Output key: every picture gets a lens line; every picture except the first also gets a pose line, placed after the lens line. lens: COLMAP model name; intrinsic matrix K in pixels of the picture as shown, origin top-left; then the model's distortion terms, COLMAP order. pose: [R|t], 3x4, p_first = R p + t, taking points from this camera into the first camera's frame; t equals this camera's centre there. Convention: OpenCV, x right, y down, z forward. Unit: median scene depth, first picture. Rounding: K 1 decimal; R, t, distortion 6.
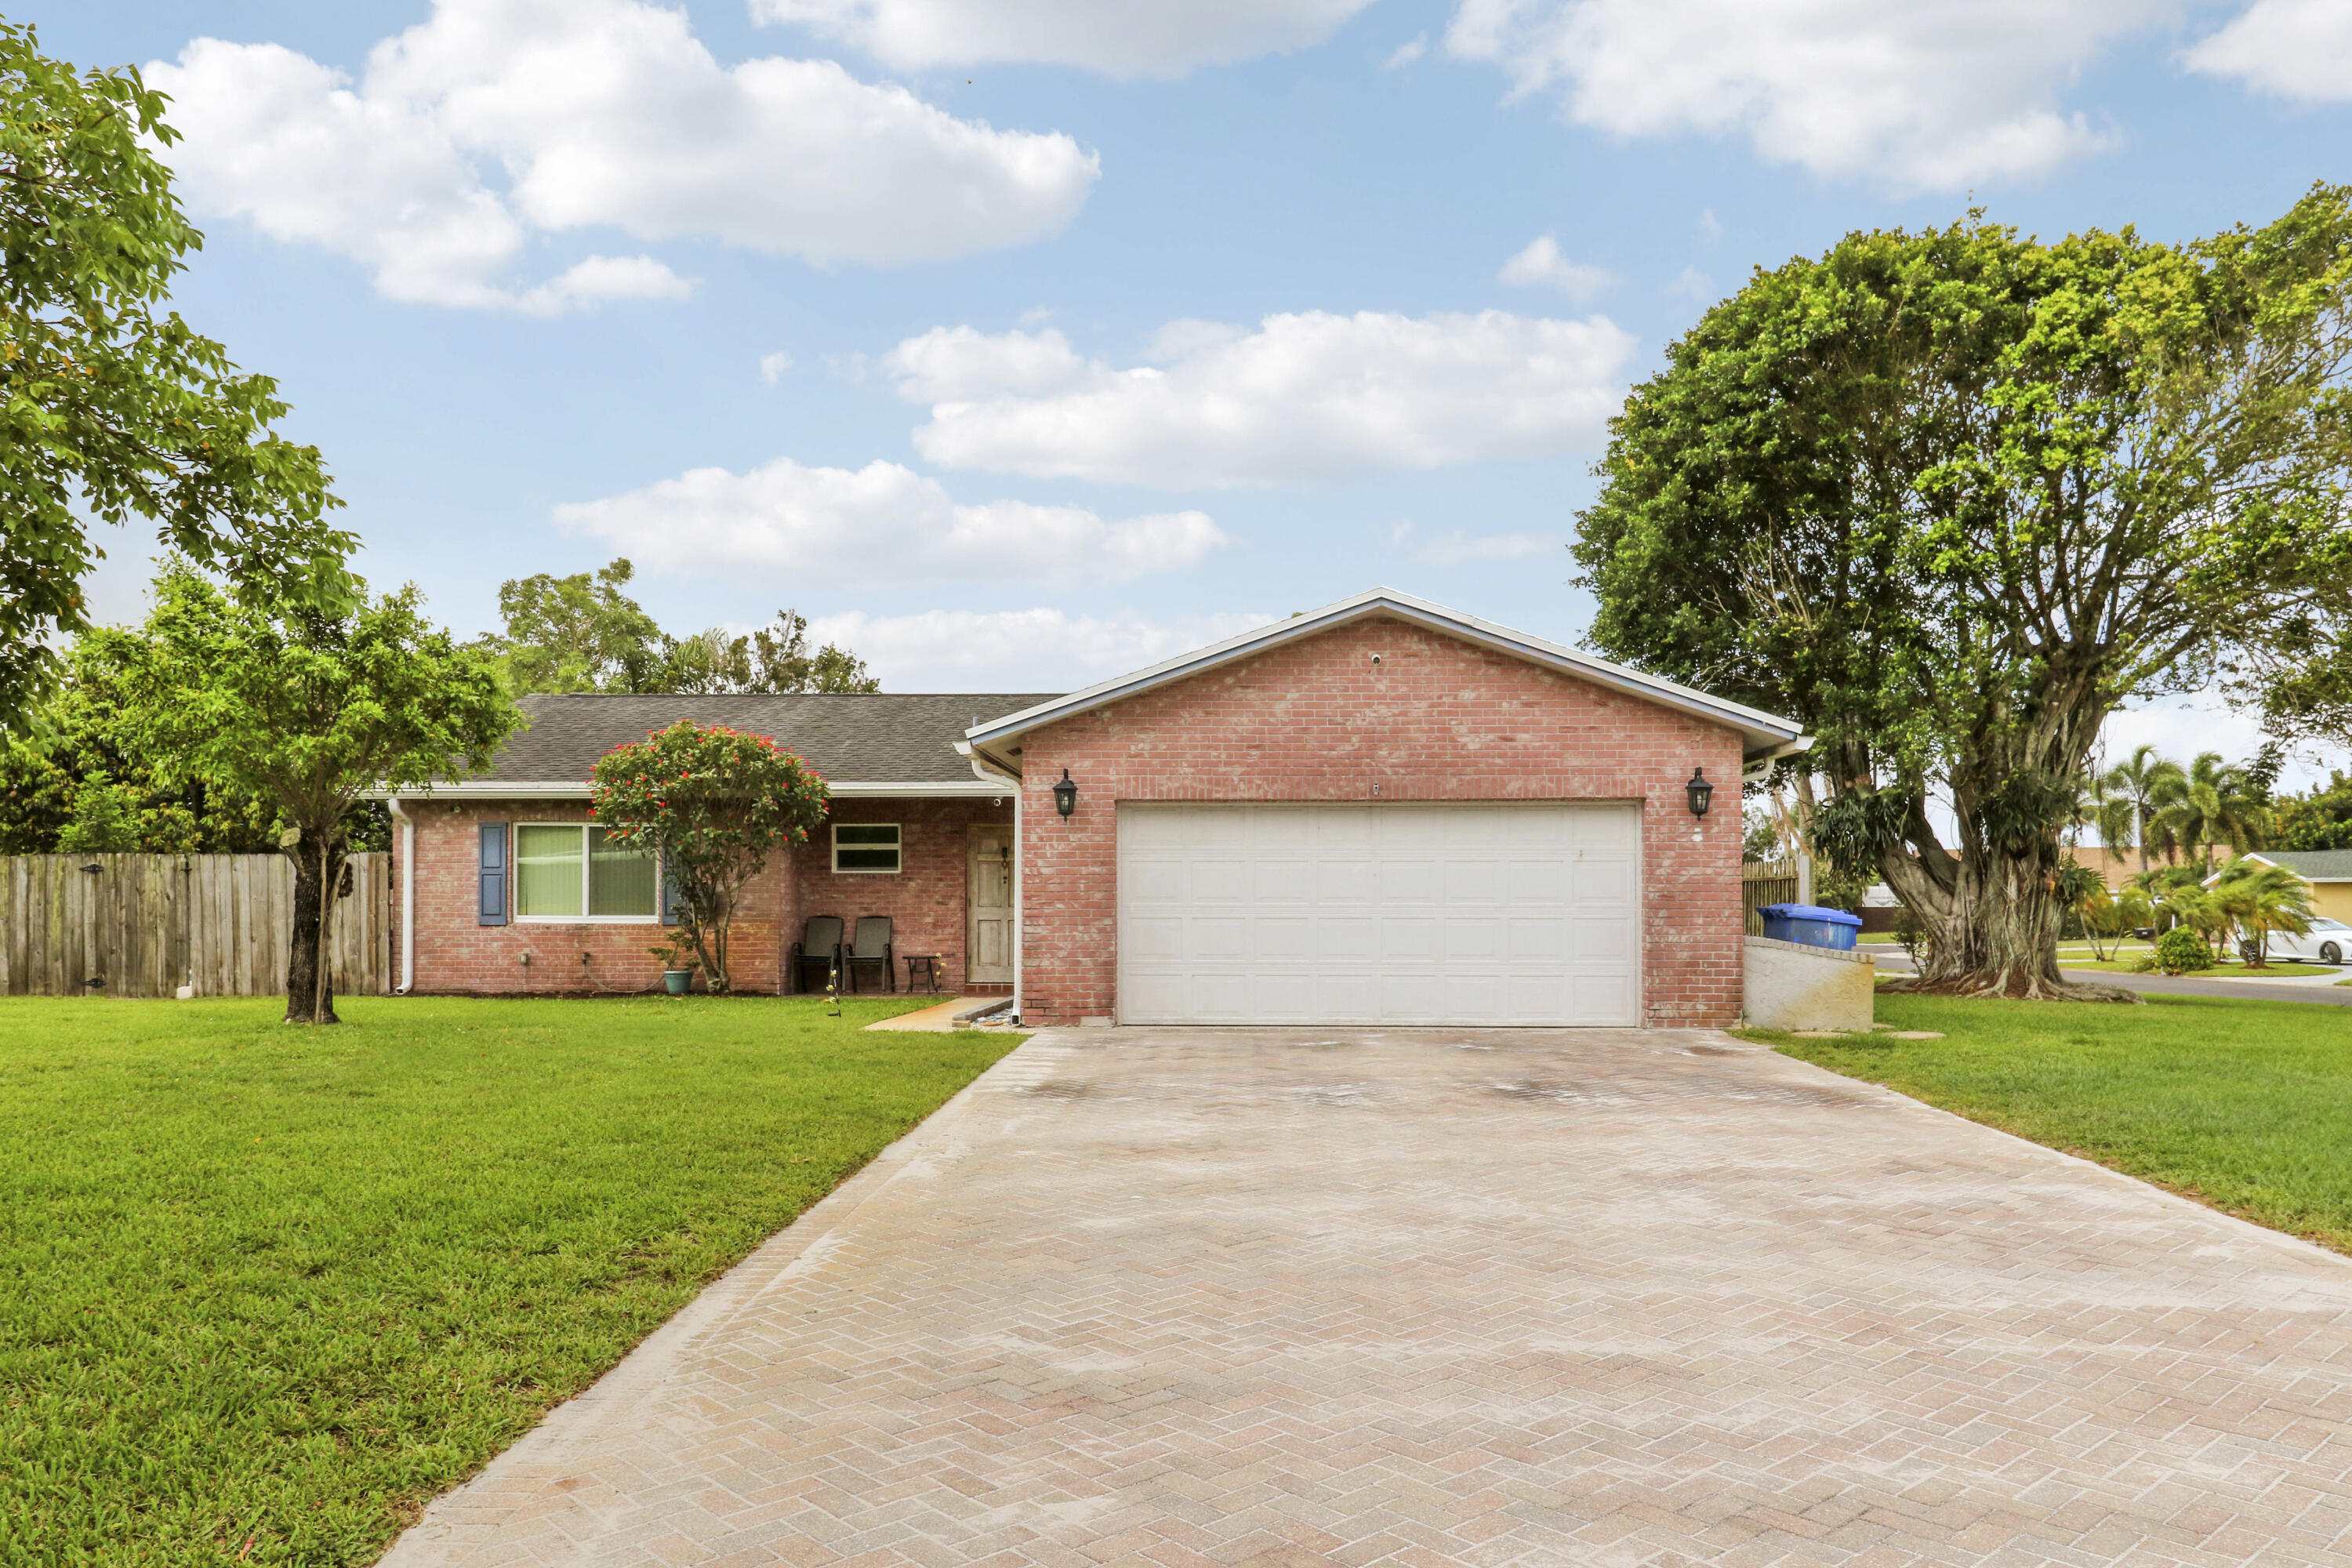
lens RADIAL K [[1677.0, 0, 1176.6], [0, 1677.0, 933.3], [0, 0, 1]] dist [-0.000807, -0.008614]
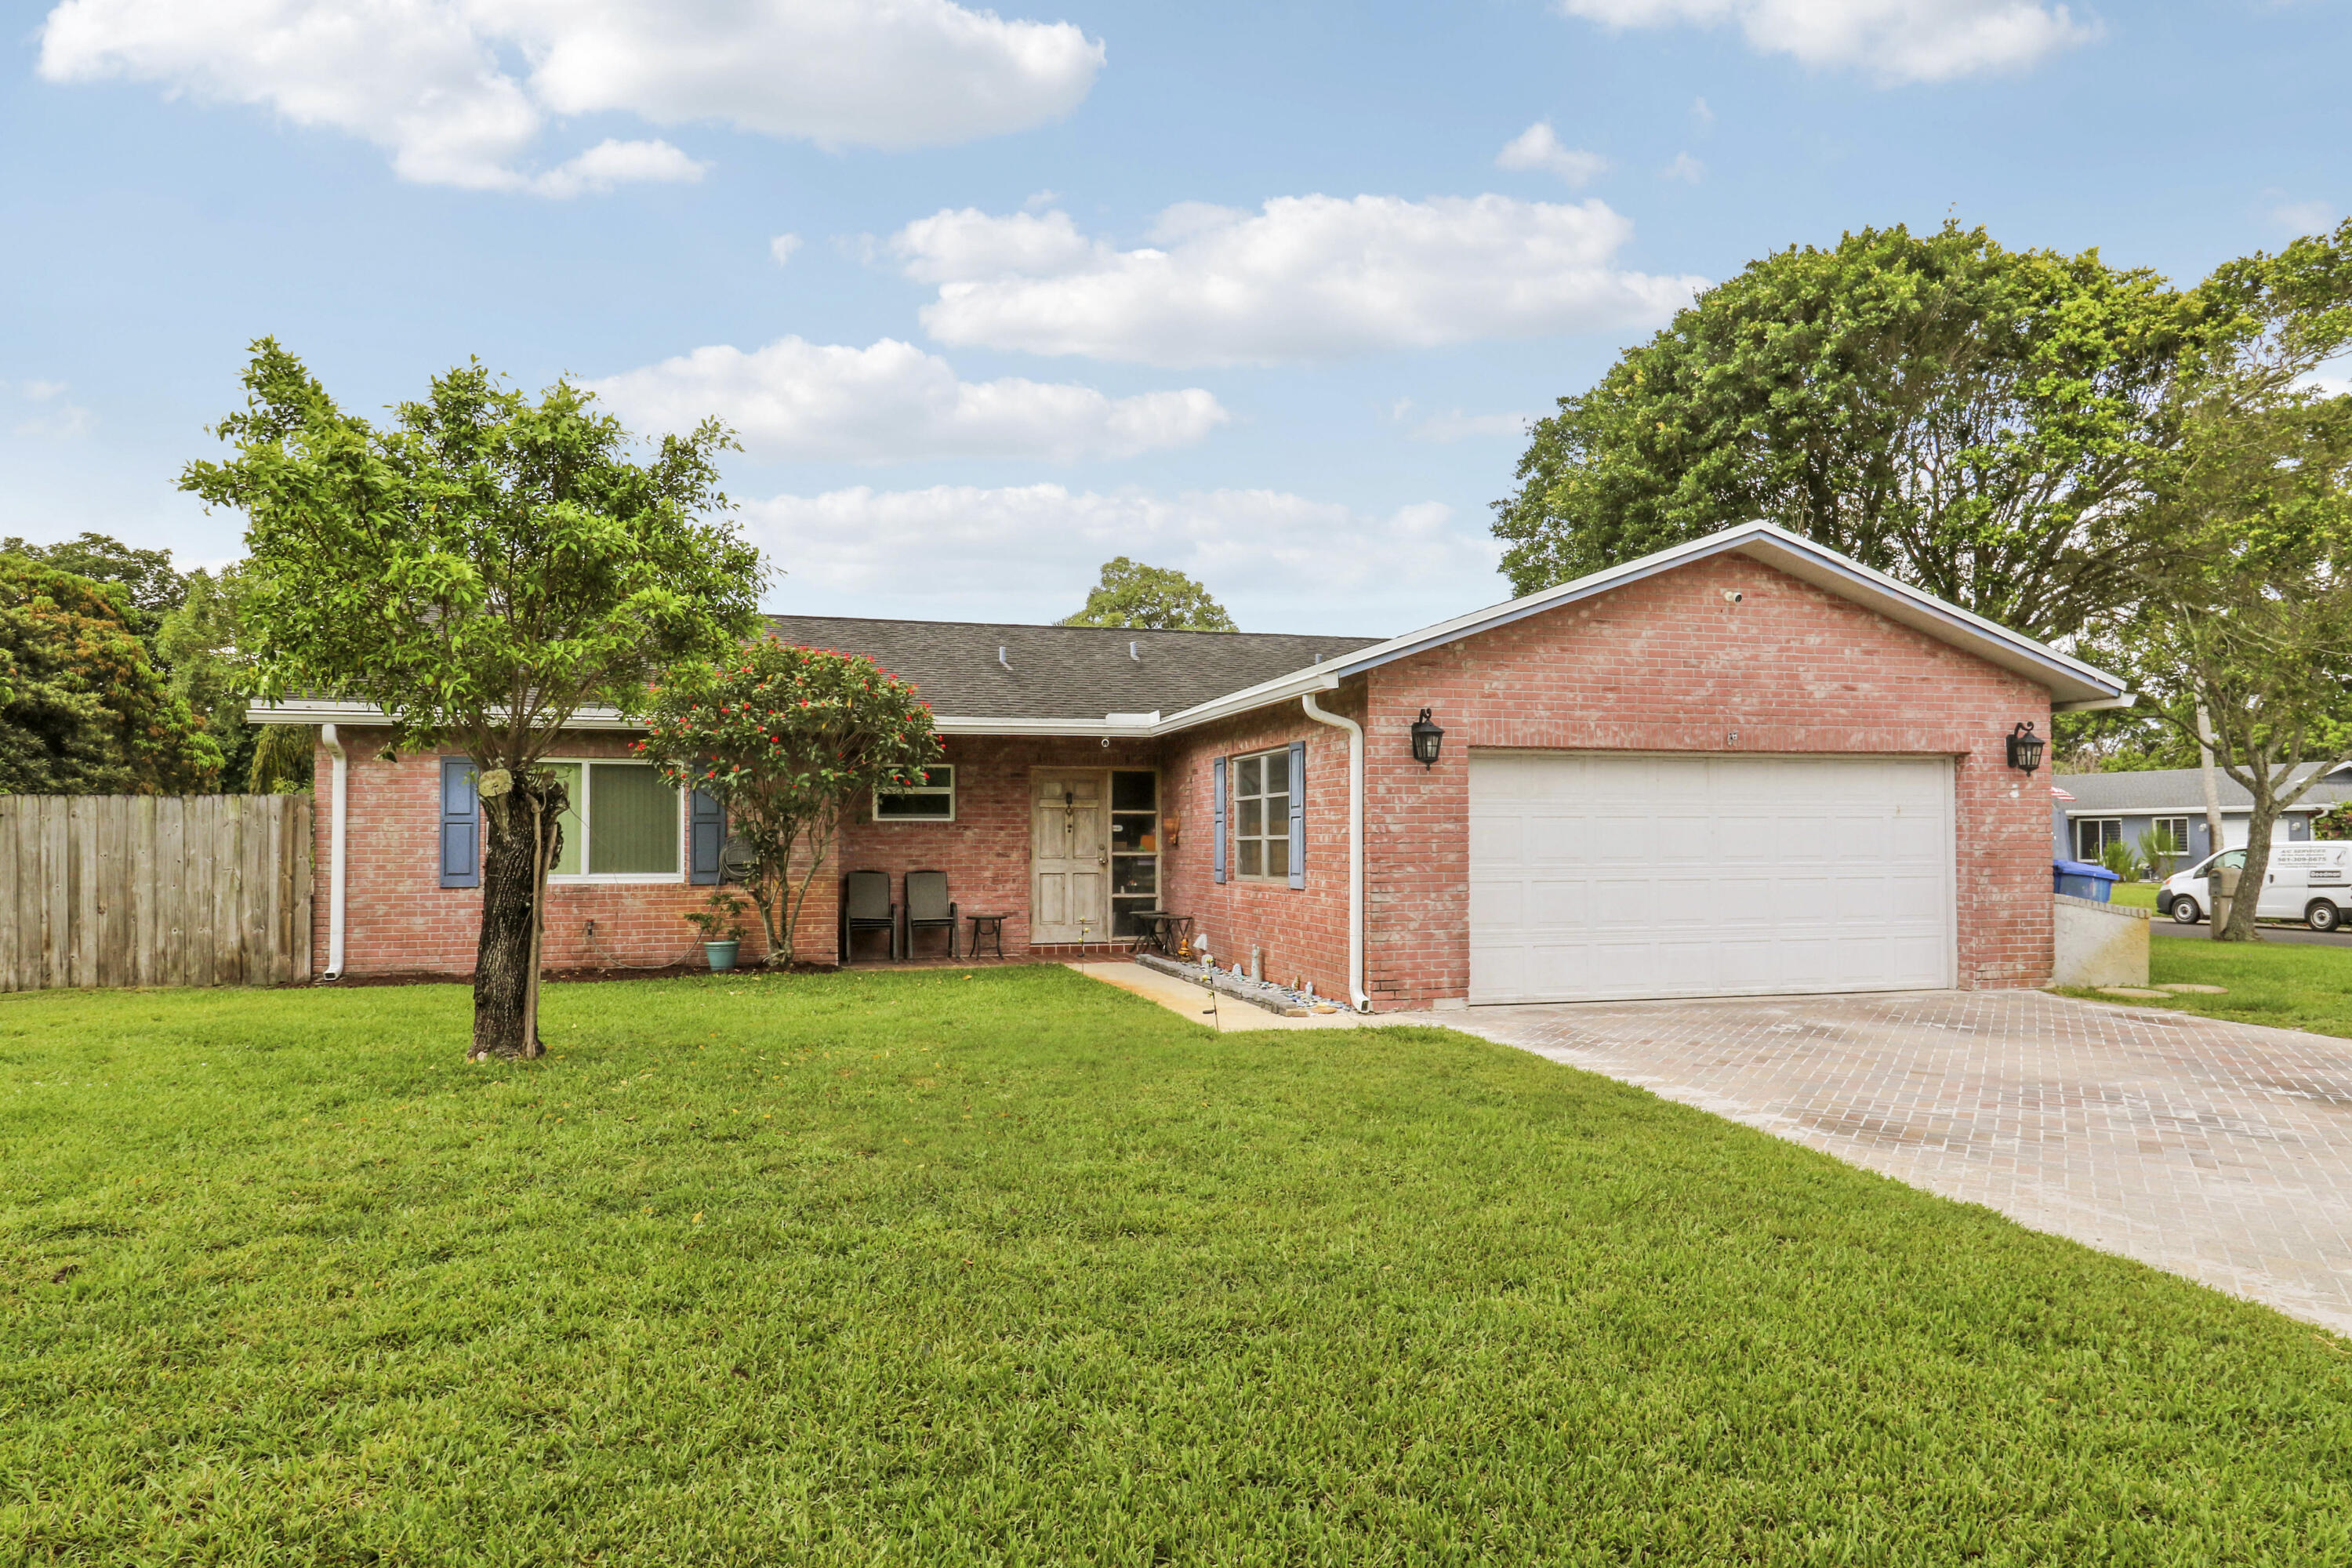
lens RADIAL K [[1481.9, 0, 1181.7], [0, 1481.9, 828.3], [0, 0, 1]] dist [-0.003391, -0.002927]
pose [[0.951256, -0.001015, 0.308401, -0.341591], [0.006920, 0.999813, -0.018055, -0.020246], [-0.308325, 0.019309, 0.951085, 0.266749]]
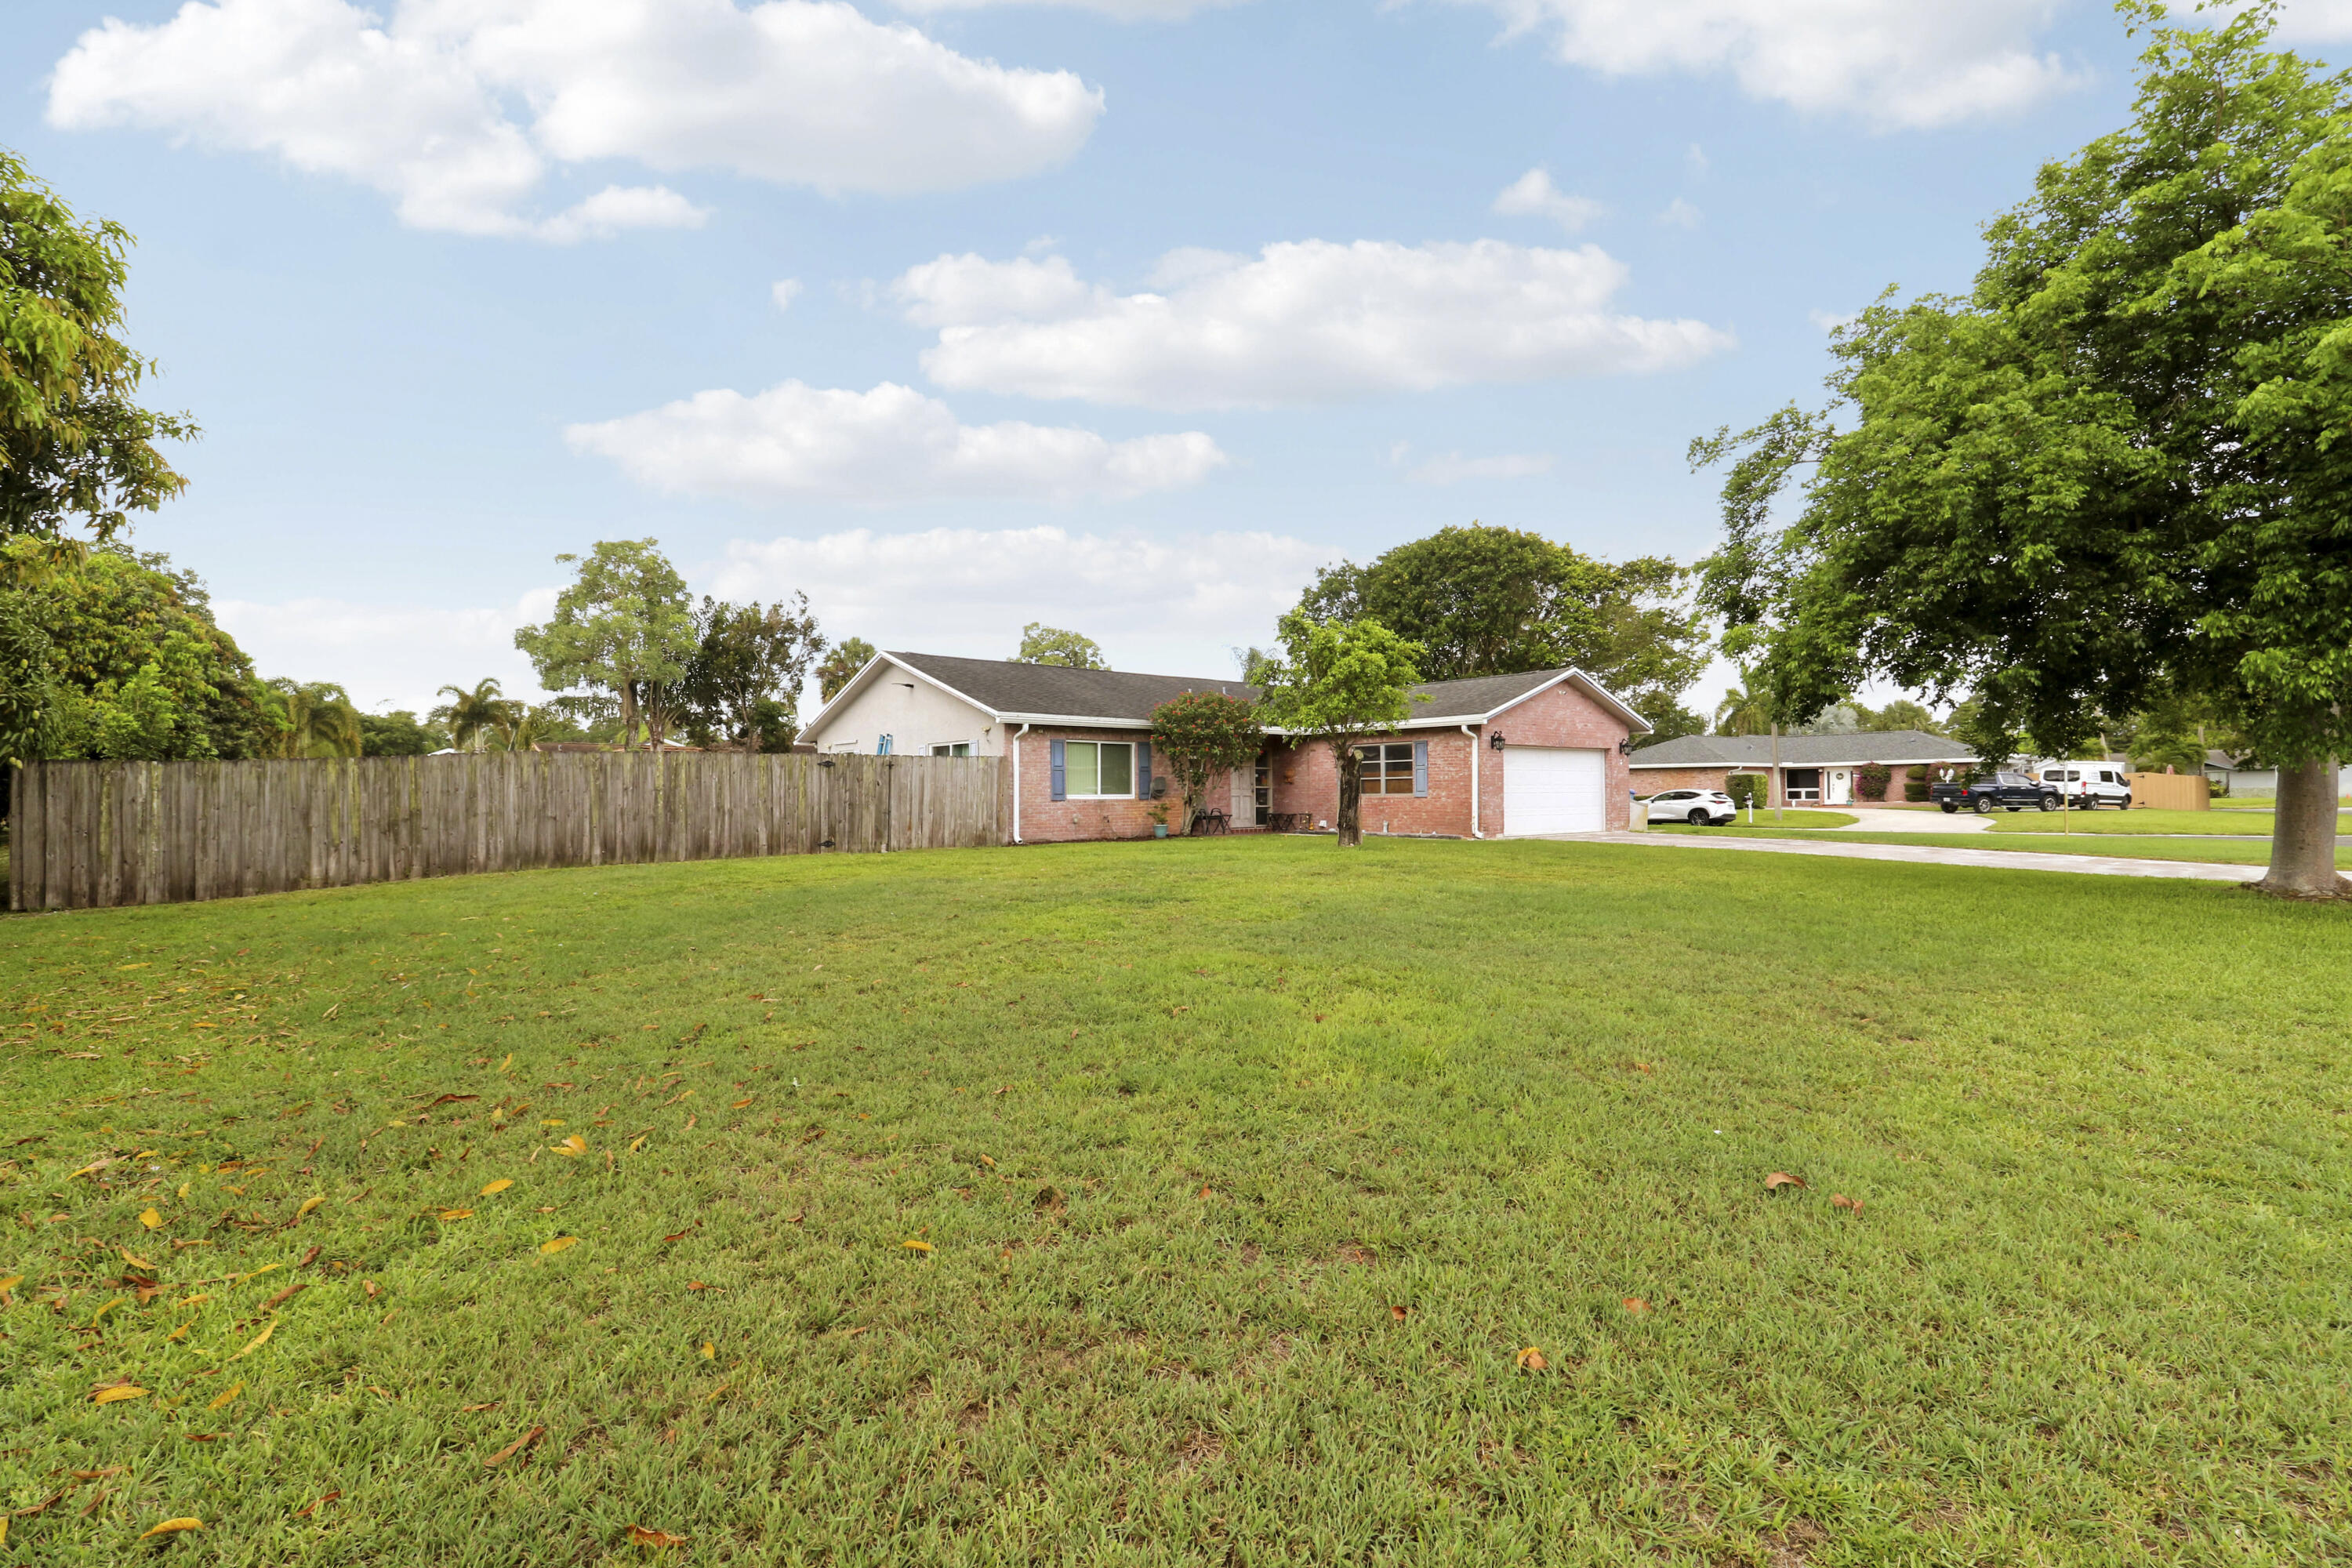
lens RADIAL K [[1088.3, 0, 1173.4], [0, 1088.3, 786.7], [0, 0, 1]] dist [0.000104, -0.014607]
pose [[0.730201, -0.001122, 0.683232, -1.216949], [0.013460, 0.999828, -0.012743, -0.003769], [-0.683100, 0.018501, 0.730090, 0.145357]]
